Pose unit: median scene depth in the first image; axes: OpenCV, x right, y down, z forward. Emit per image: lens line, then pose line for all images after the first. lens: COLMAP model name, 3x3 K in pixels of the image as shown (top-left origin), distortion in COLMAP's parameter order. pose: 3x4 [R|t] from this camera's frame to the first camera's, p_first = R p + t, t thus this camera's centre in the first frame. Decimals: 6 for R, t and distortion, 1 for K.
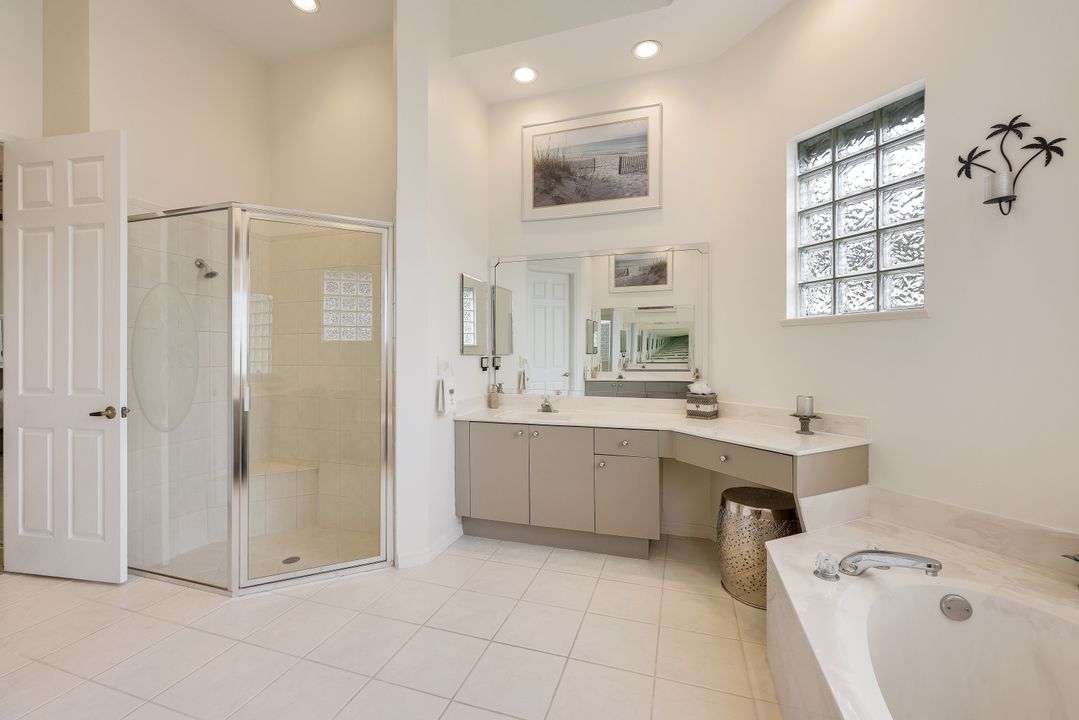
lens RADIAL K [[438.5, 0, 535.5], [0, 438.5, 354.3], [0, 0, 1]] dist [-0.003069, -0.000231]
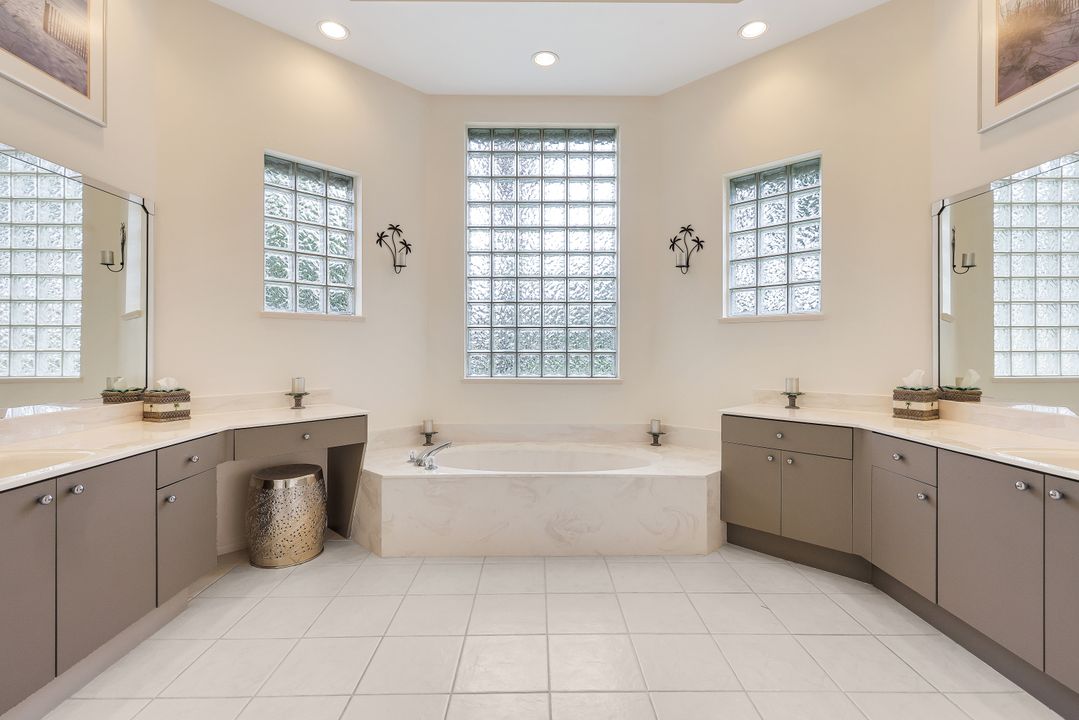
lens RADIAL K [[503.4, 0, 539.5], [0, 503.4, 360.0], [0, 0, 1]] dist [0.000332, 0.000271]
pose [[-0.331544, -0.018458, 0.943259, -0.794541], [-0.000697, 0.999813, 0.019320, 0.016032], [-0.943439, 0.005747, -0.331495, 0.719226]]
